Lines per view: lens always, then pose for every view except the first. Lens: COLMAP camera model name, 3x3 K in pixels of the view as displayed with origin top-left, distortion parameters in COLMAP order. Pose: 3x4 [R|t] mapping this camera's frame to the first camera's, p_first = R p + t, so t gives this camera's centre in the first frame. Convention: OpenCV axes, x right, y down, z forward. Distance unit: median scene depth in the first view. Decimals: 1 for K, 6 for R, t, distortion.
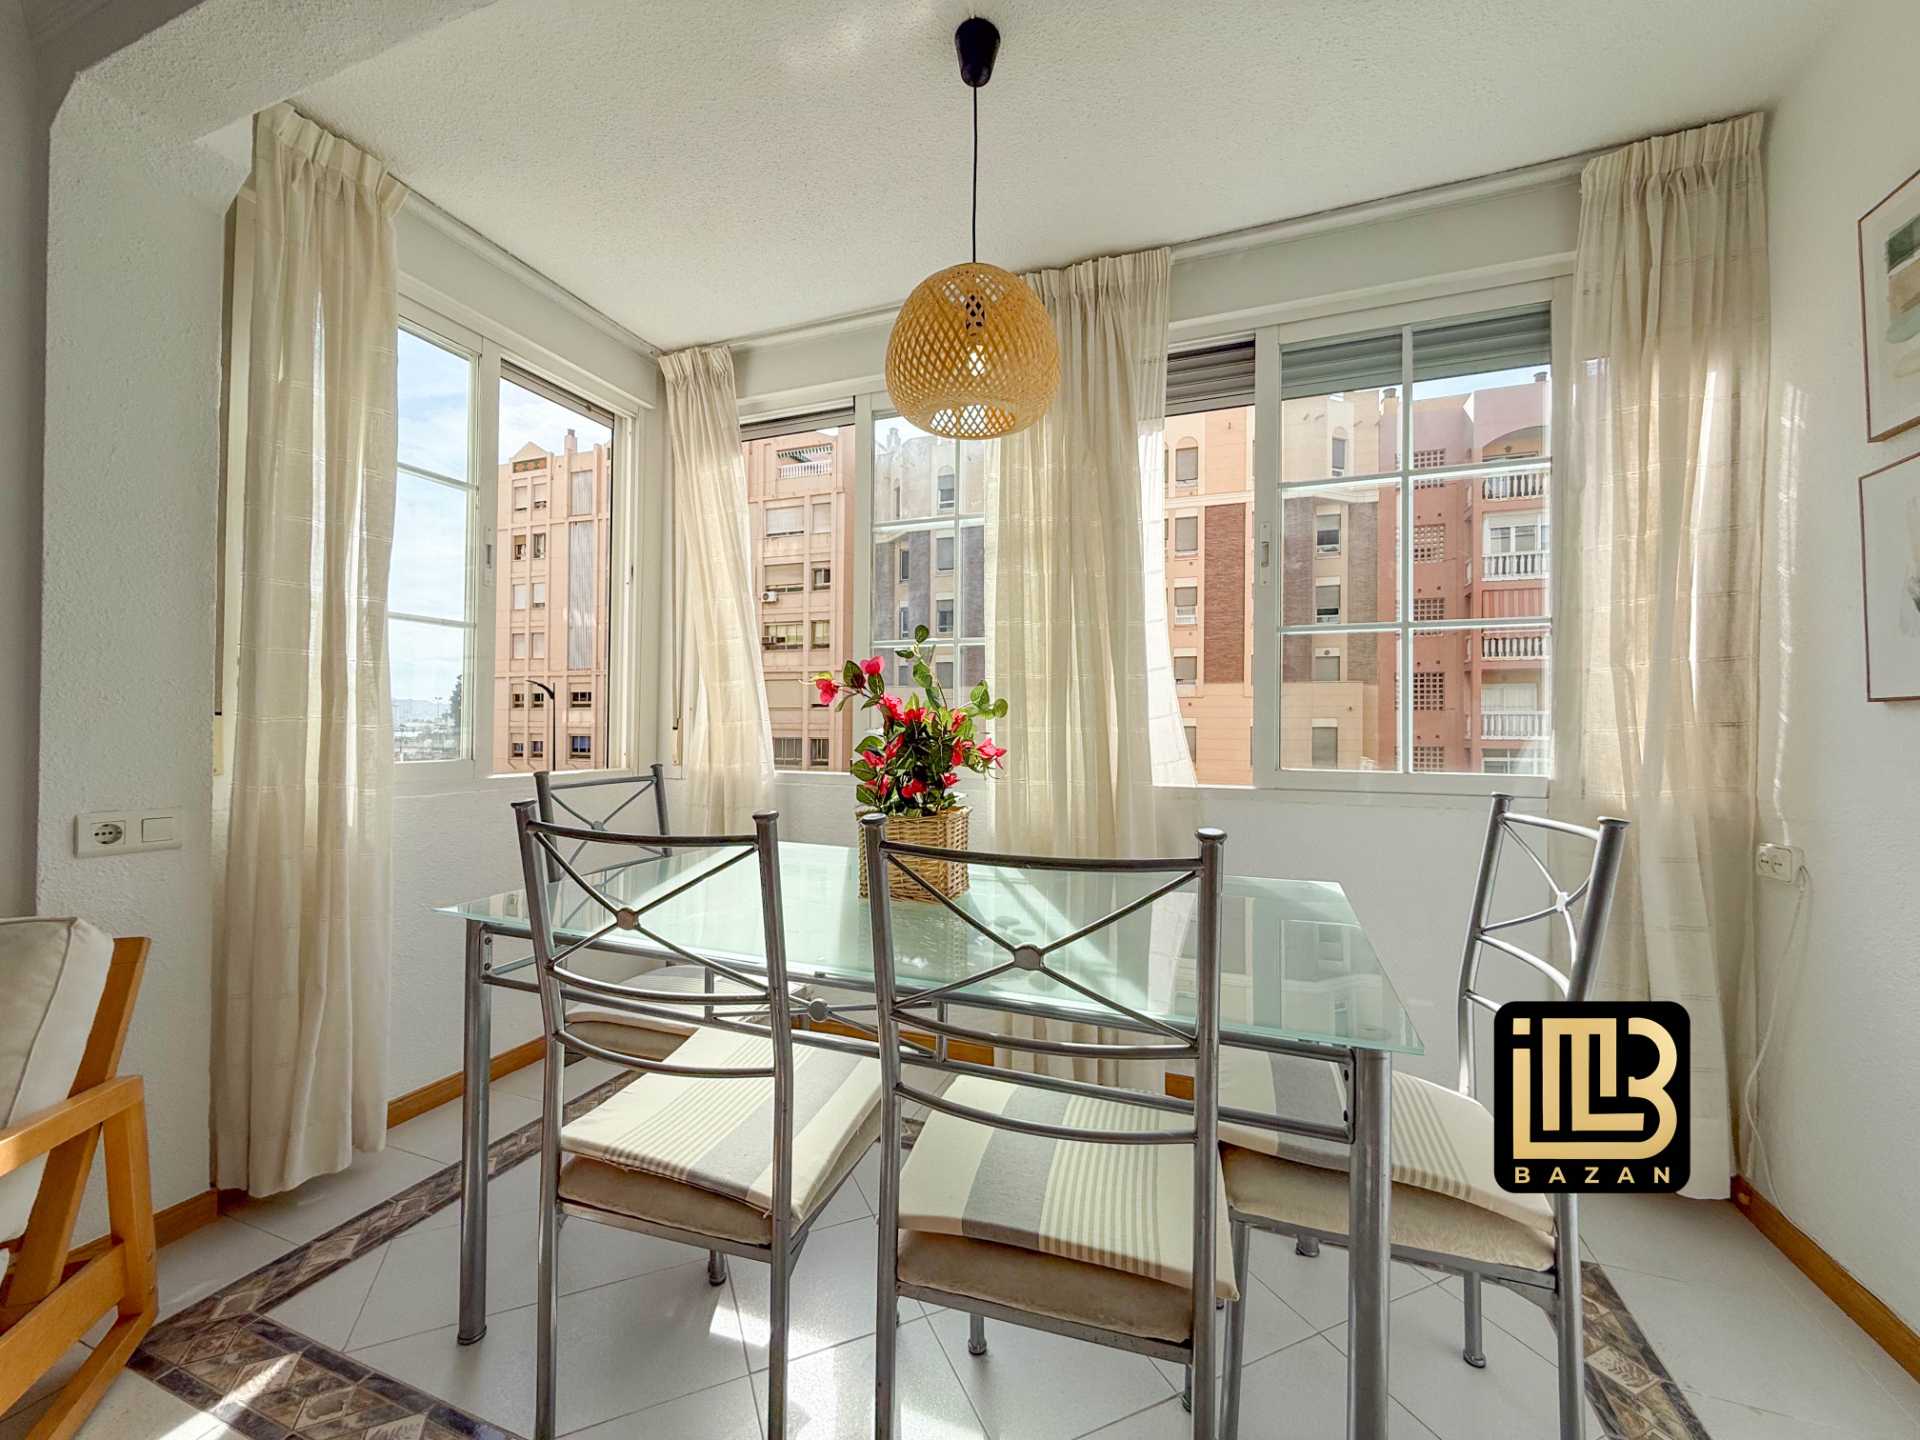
lens RADIAL K [[763.1, 0, 955.7], [0, 763.1, 717.1], [0, 0, 1]] dist [0.000086, 0.000133]
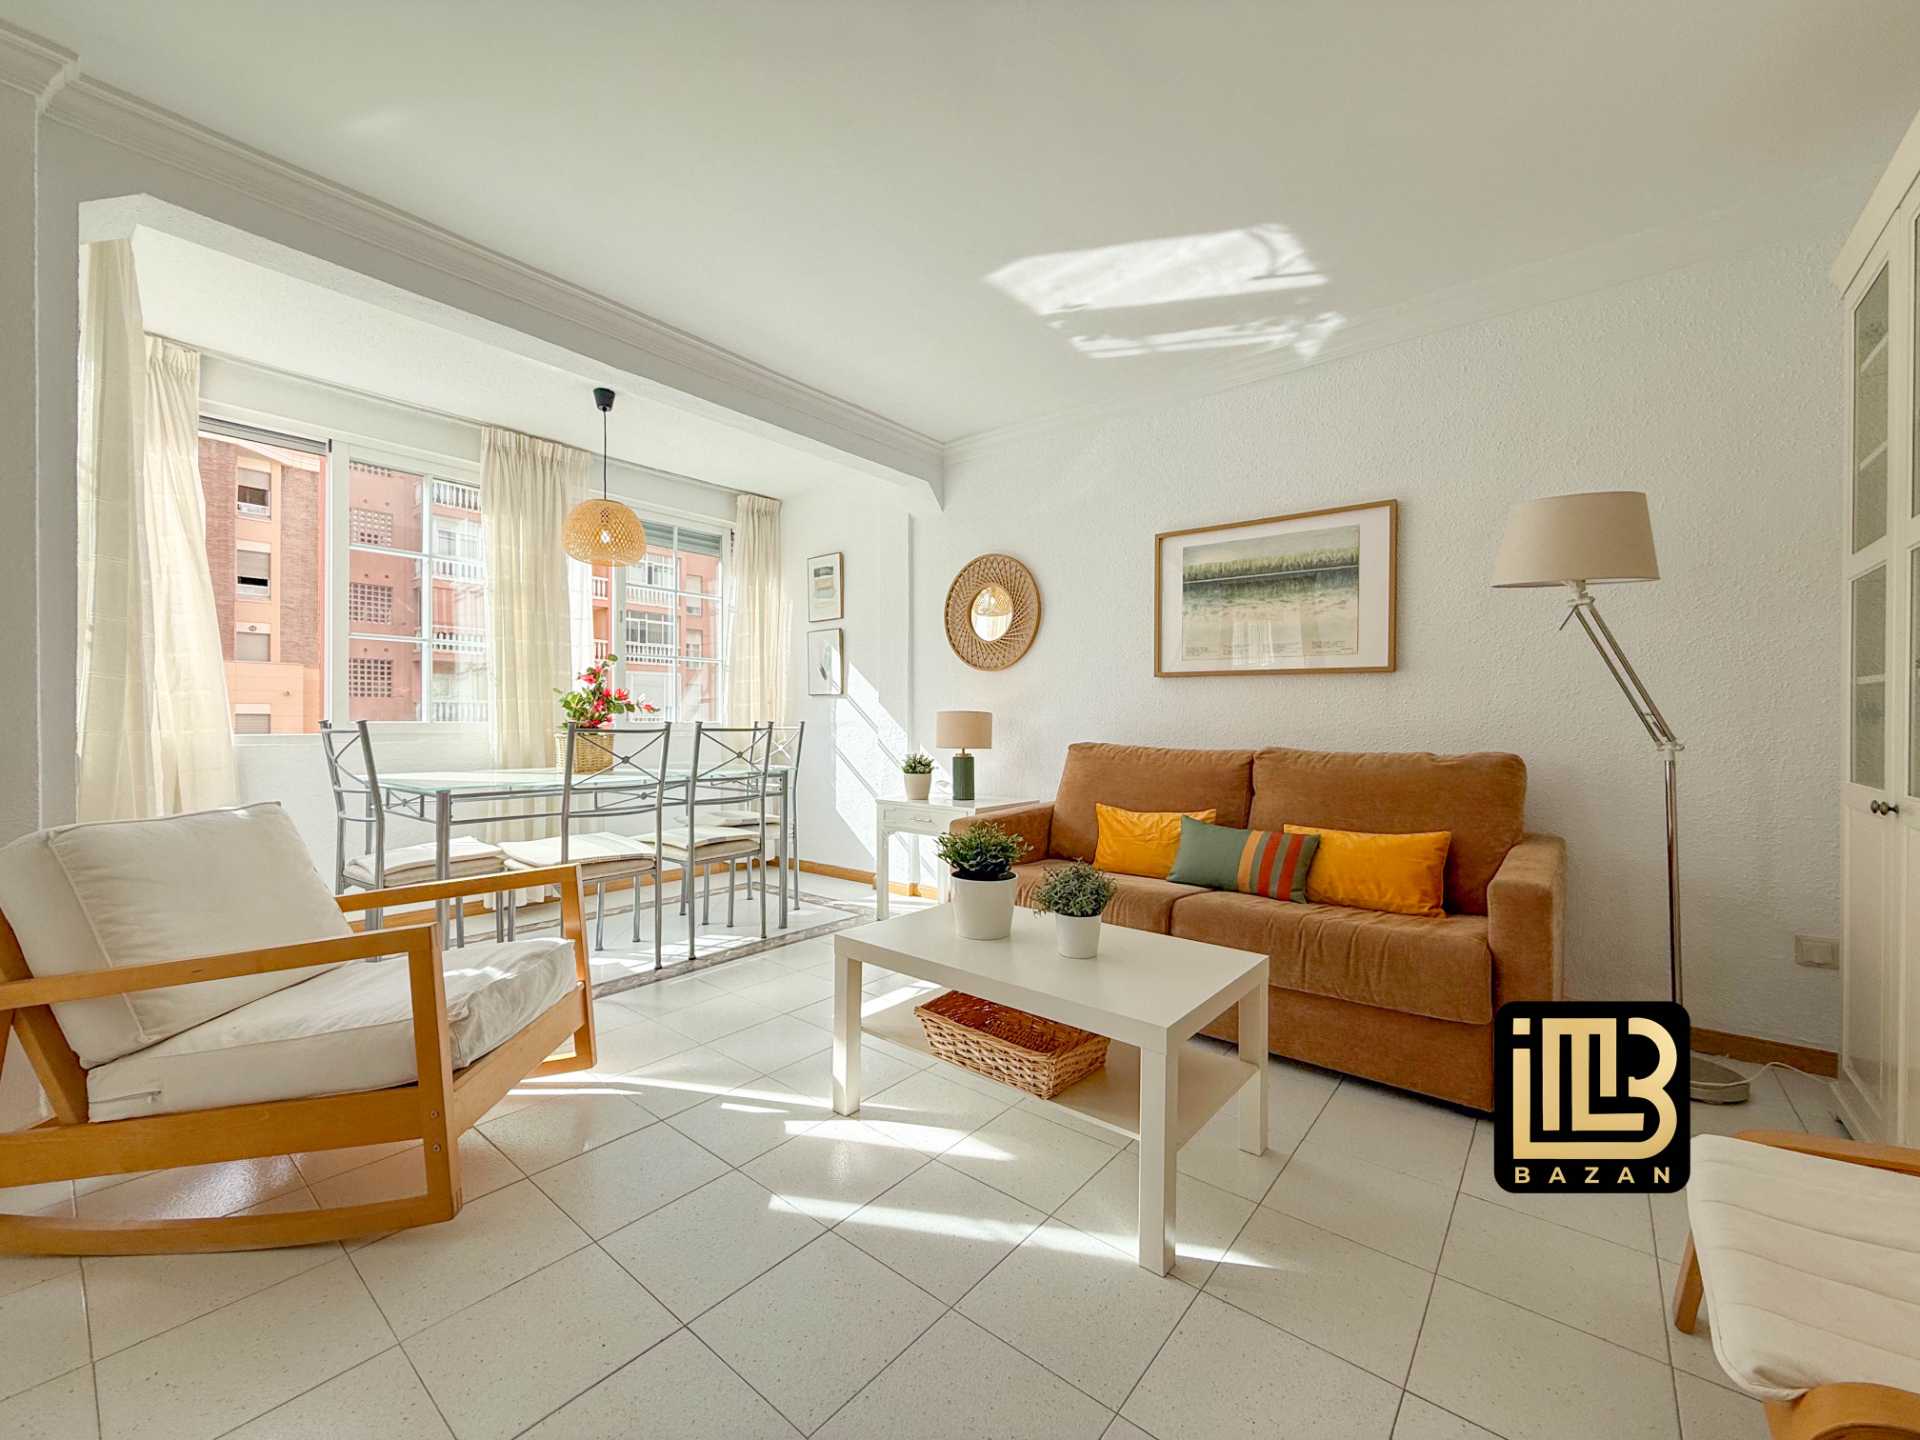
lens RADIAL K [[763.1, 0, 959.5], [0, 763.1, 724.8], [0, 0, 1]] dist [0.000086, 0.000133]
pose [[0.310251, -0.013992, 0.950552, -1.692067], [-0.009309, 0.999799, 0.017755, 0.038182], [-0.950609, -0.014357, 0.310058, -0.663145]]
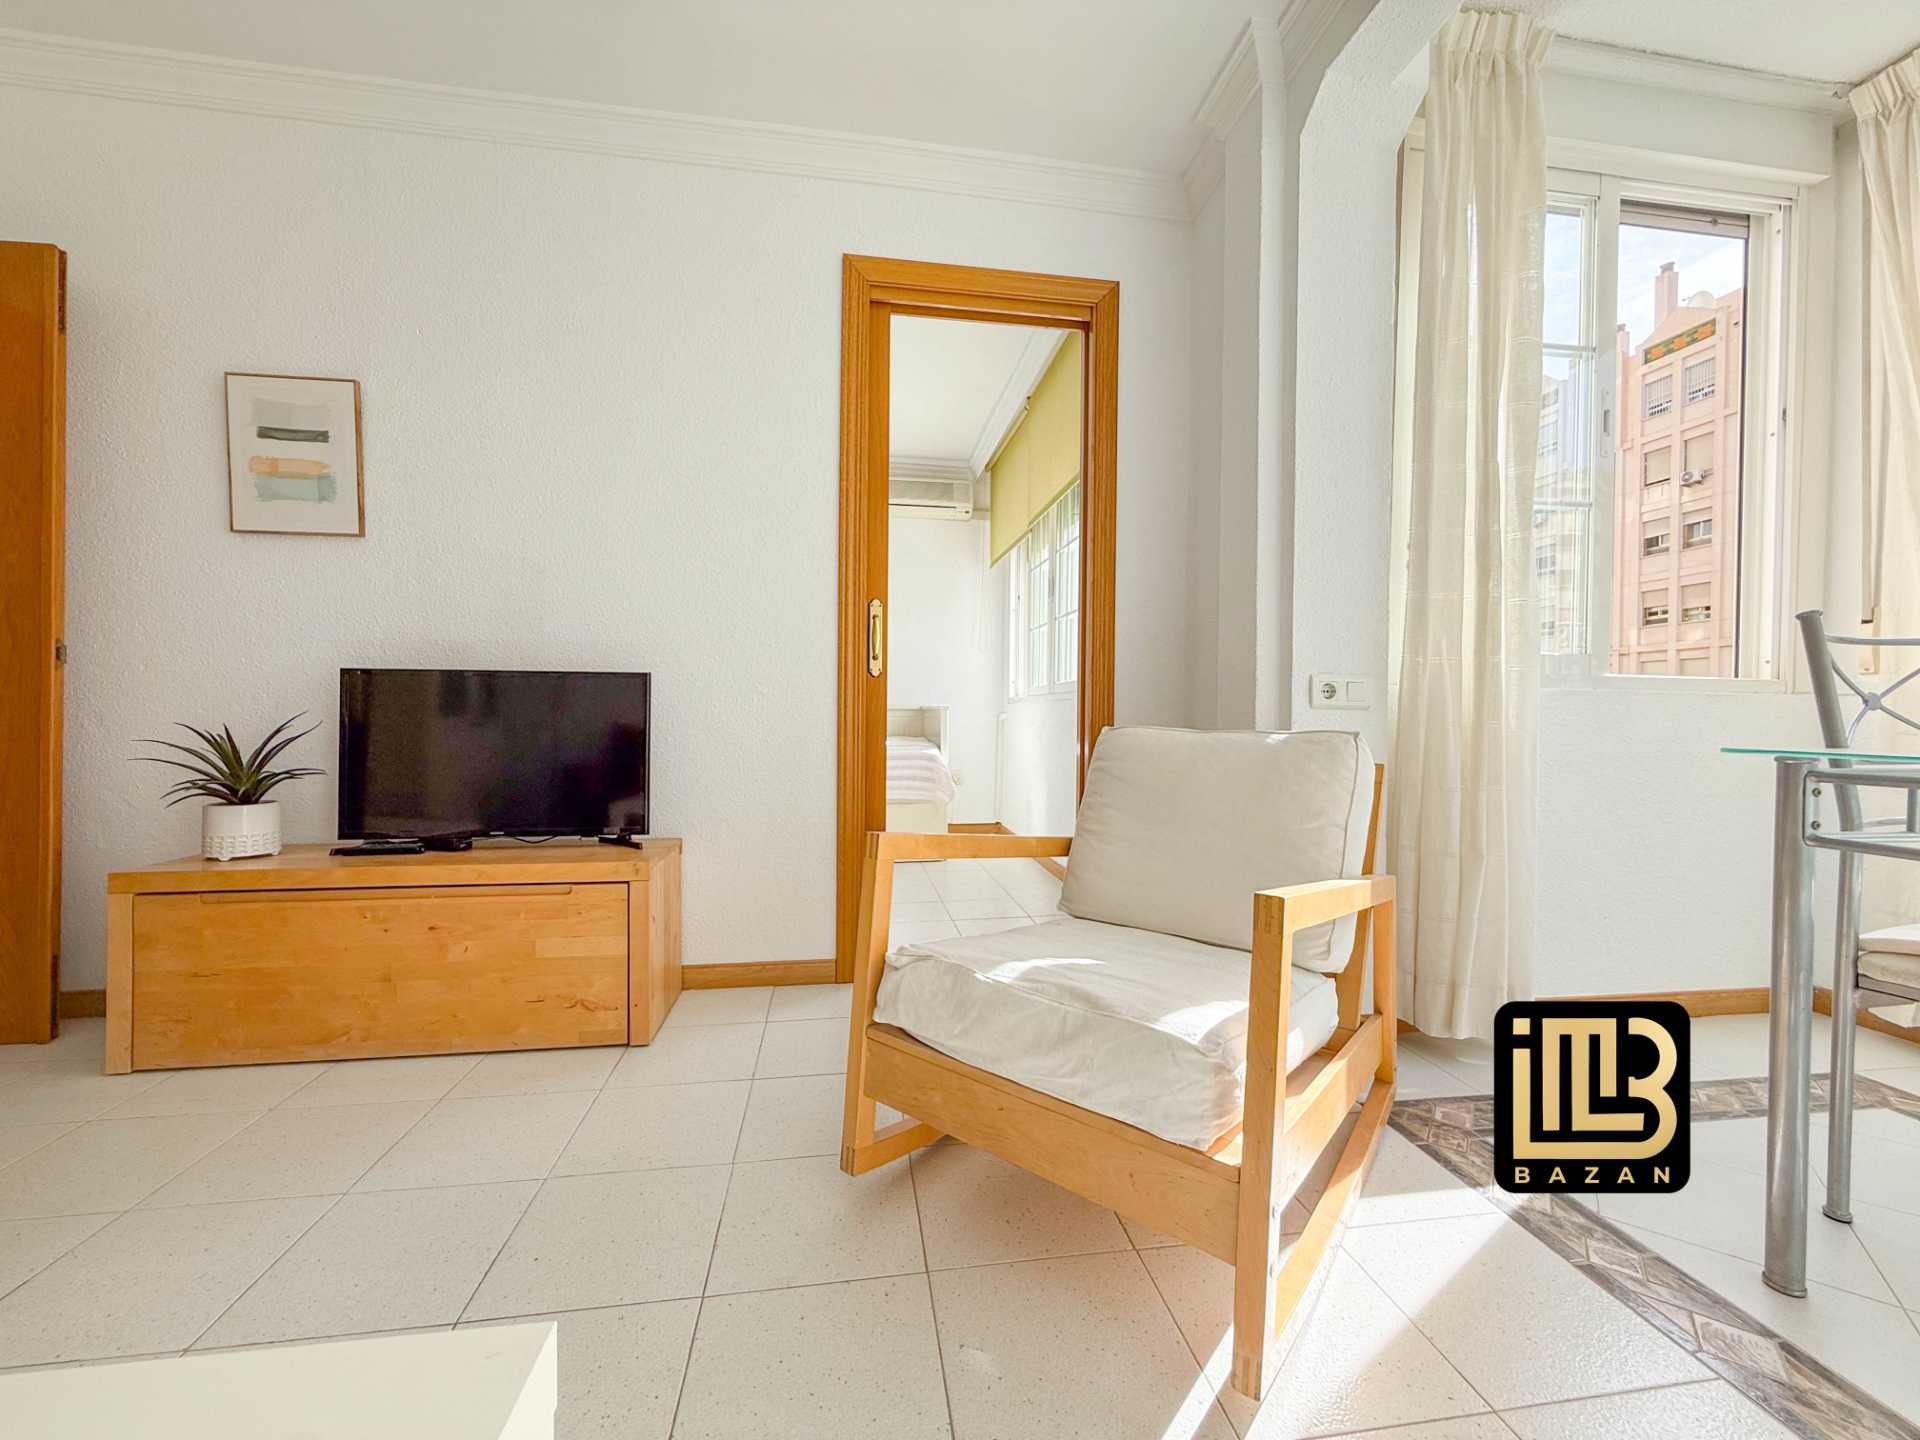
lens RADIAL K [[763.1, 0, 950.8], [0, 763.1, 718.5], [0, 0, 1]] dist [0.000086, 0.000133]
pose [[0.490682, -0.002197, -0.871336, -0.296878], [0.004317, 0.999991, -0.000091, 0.173309], [0.871328, -0.003717, 0.490687, -0.124798]]
